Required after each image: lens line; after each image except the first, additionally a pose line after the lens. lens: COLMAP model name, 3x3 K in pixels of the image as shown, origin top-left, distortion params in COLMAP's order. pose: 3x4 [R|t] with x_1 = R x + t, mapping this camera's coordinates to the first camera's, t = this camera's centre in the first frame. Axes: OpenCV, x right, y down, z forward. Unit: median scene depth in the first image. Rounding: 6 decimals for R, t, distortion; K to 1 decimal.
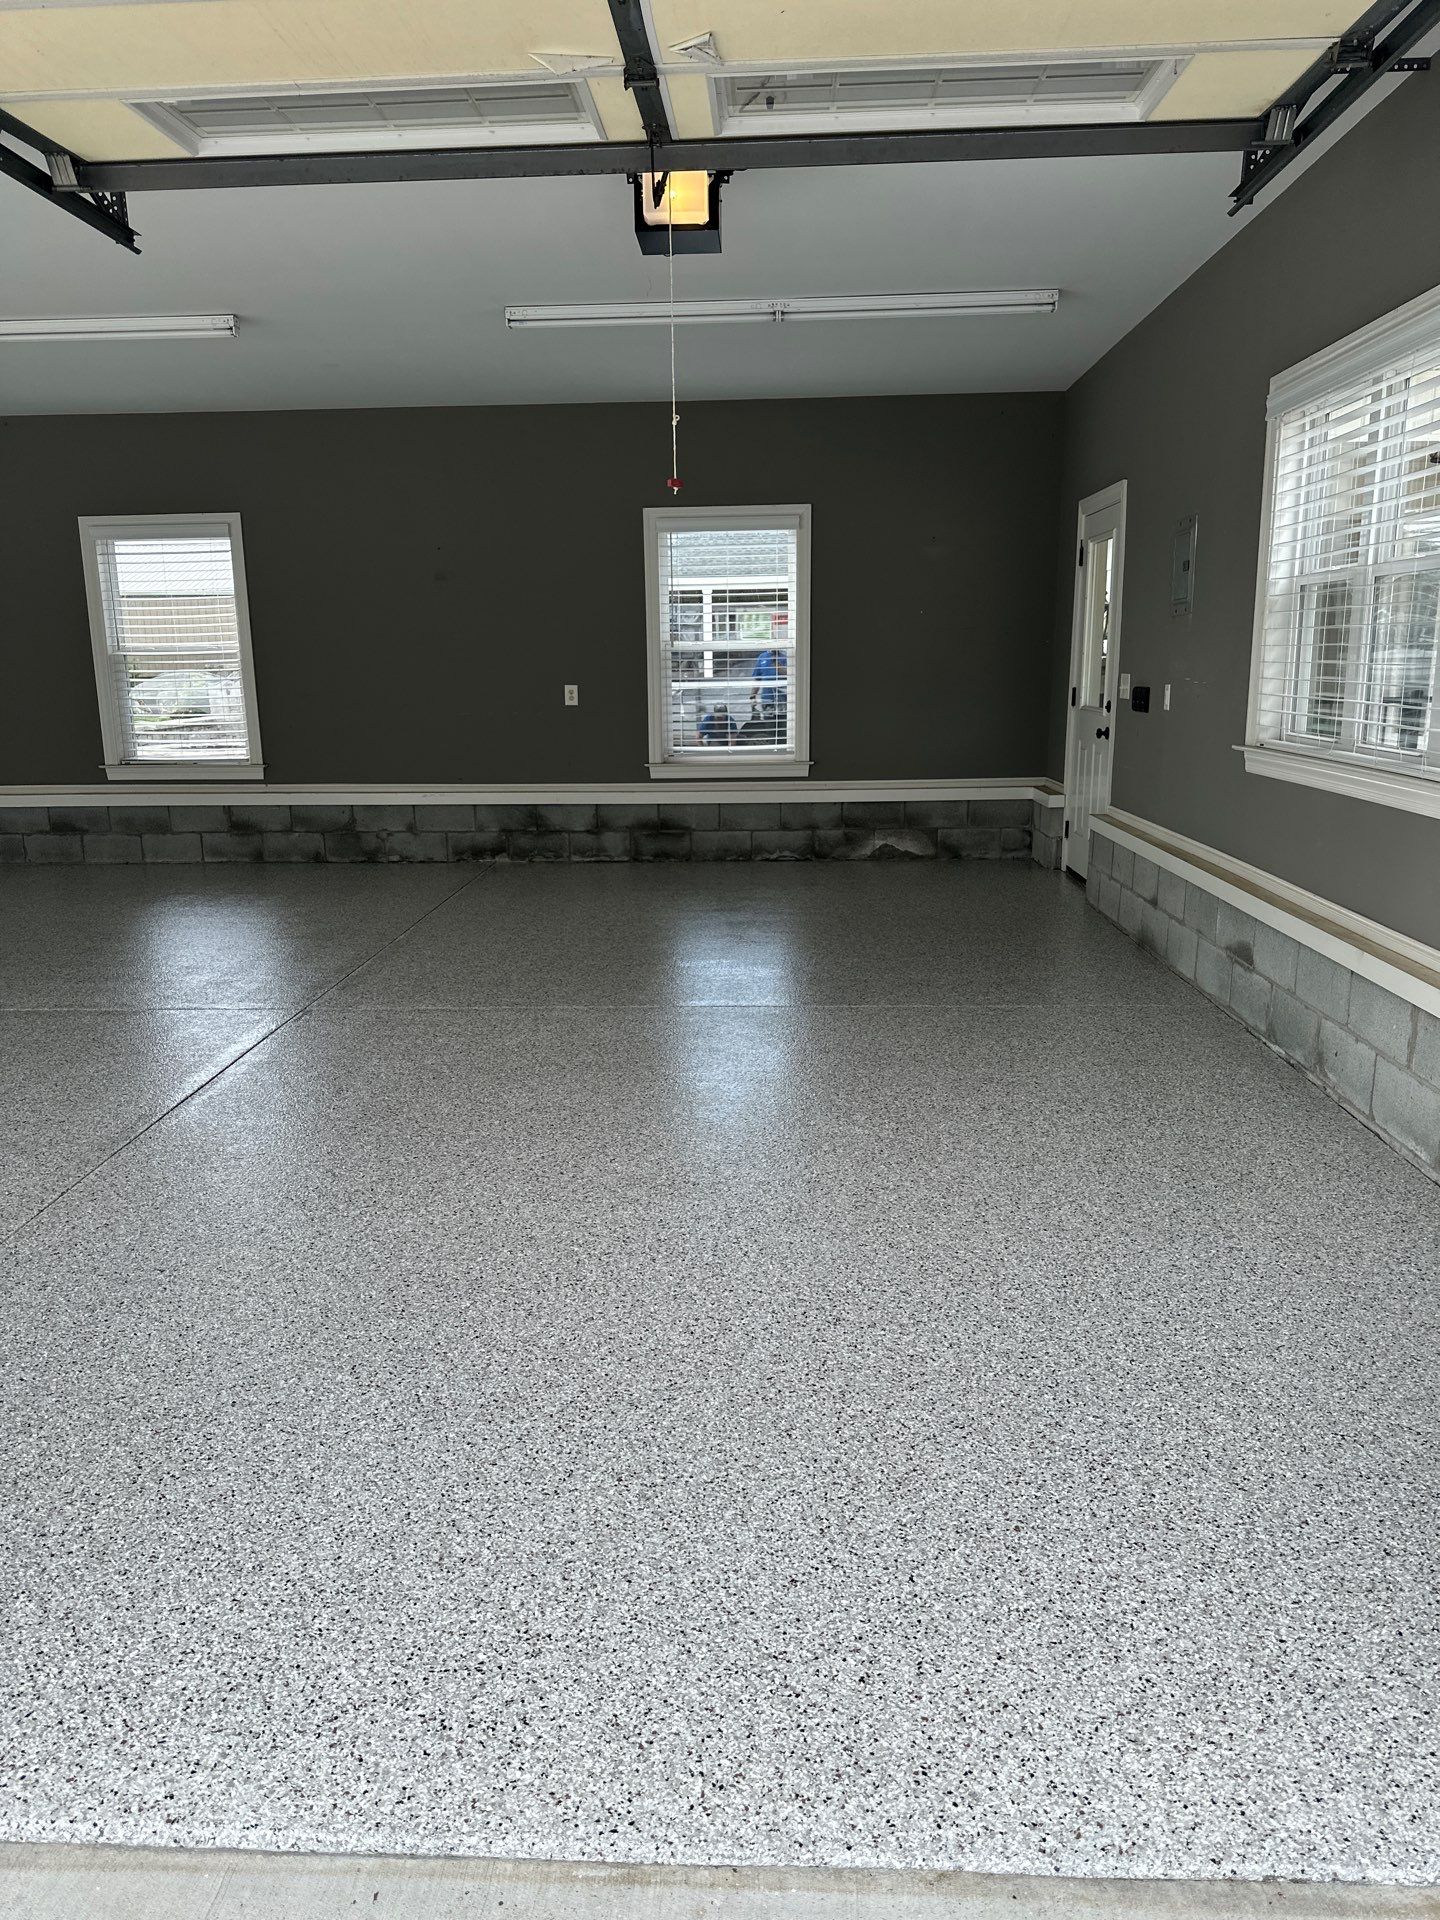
lens RADIAL K [[1373.4, 0, 725.2], [0, 1373.4, 963.1], [0, 0, 1]] dist [0.030290, -0.045040]
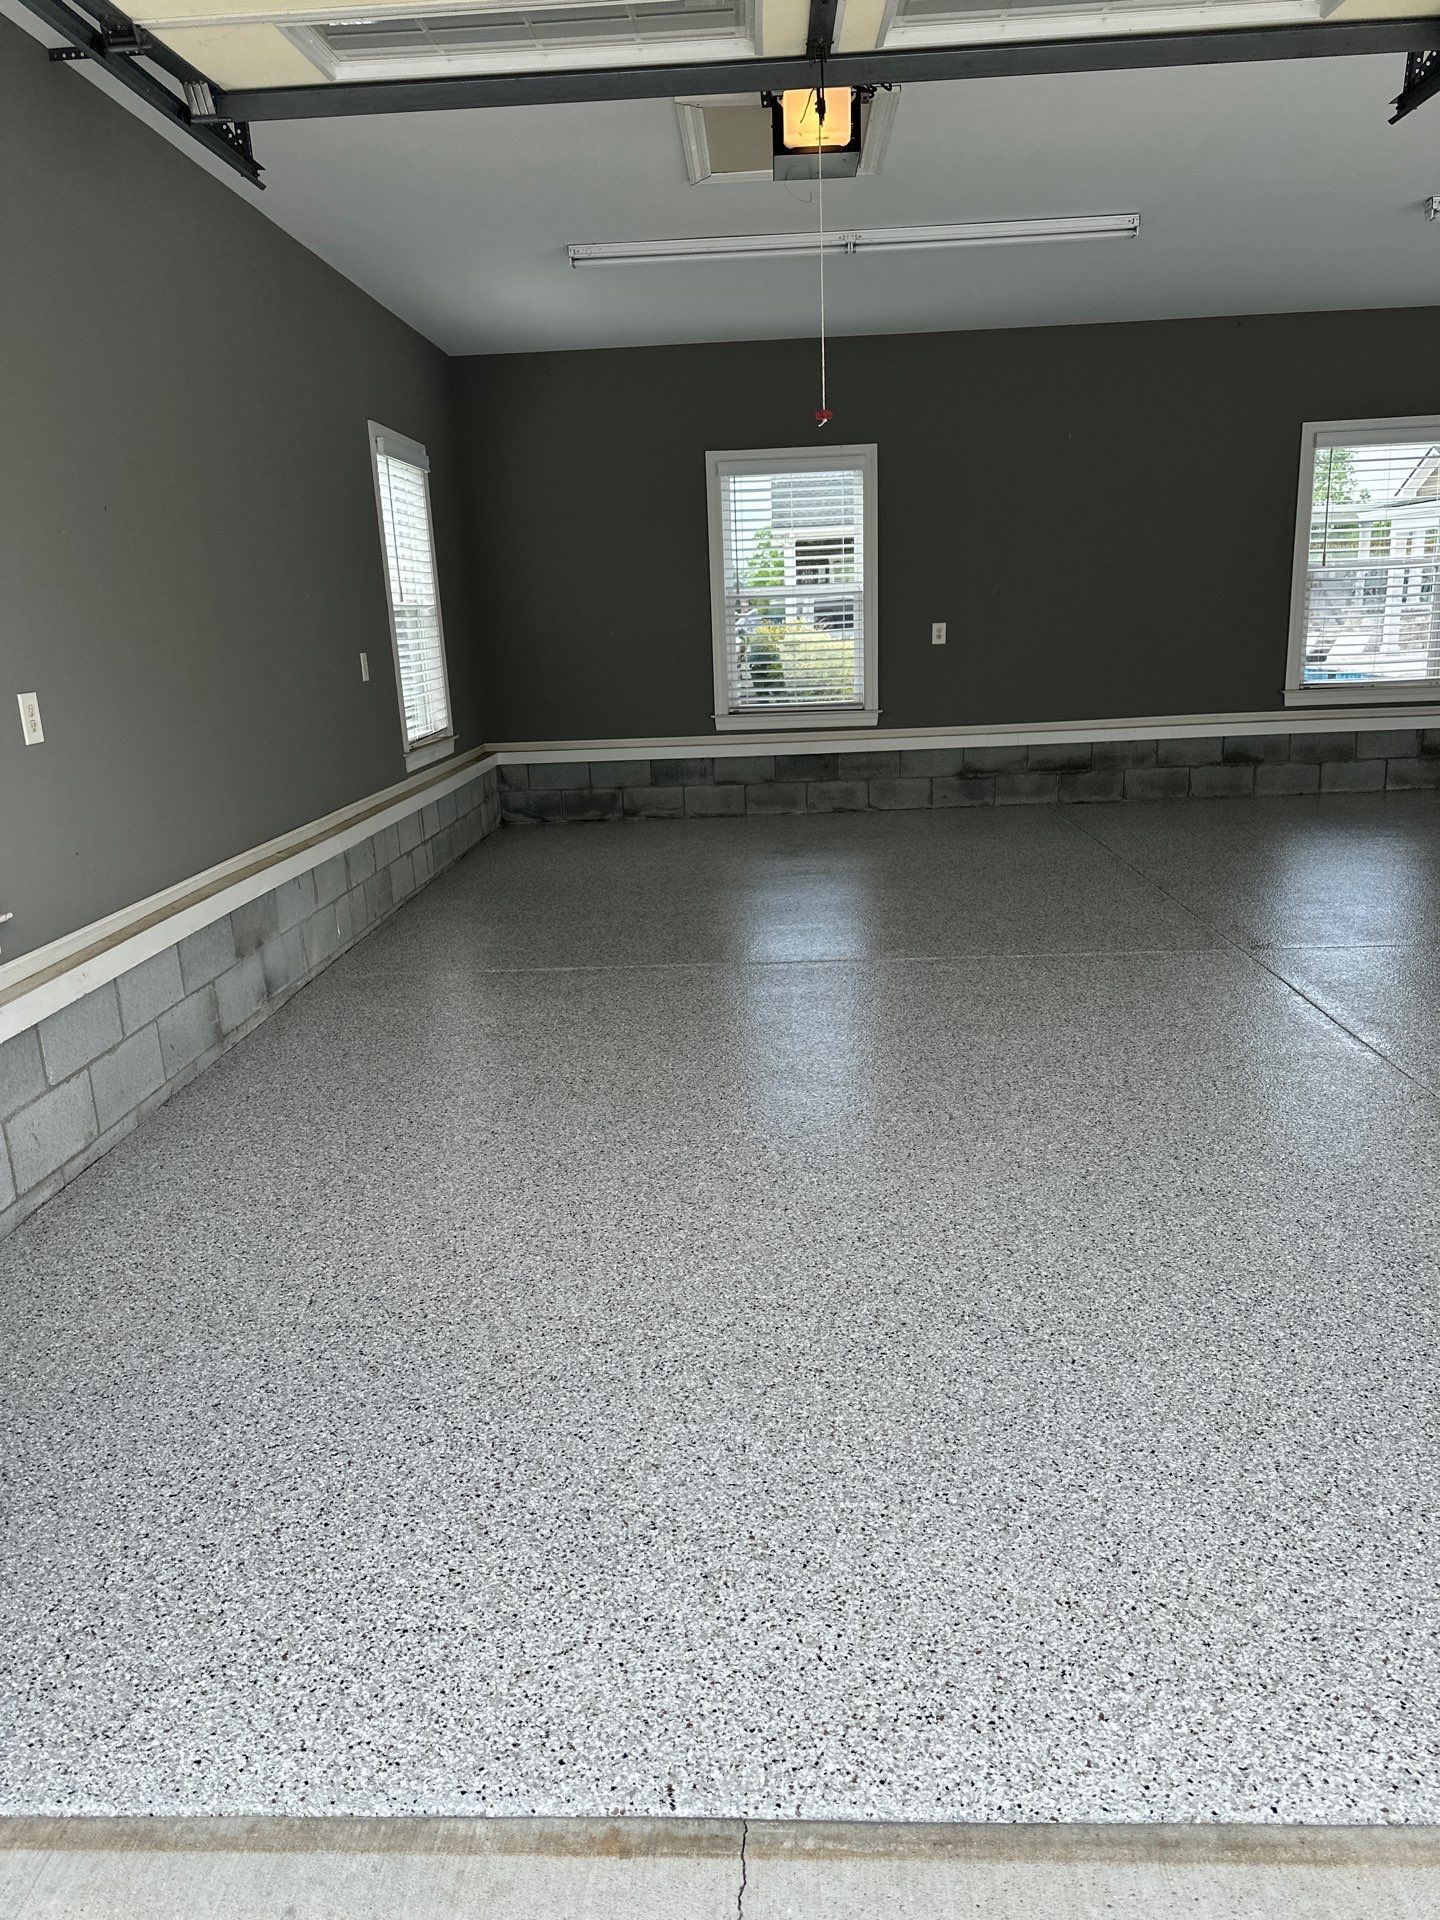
lens RADIAL K [[1360.0, 0, 720.0], [0, 1360.0, 960.0], [0, 0, 1]] dist [0.122791, -0.133891]
pose [[0.999639, -0.026448, 0.004686, -0.847473], [0.026282, 0.999126, 0.032516, 0.000509], [-0.005542, -0.032381, 0.999460, 0.041798]]
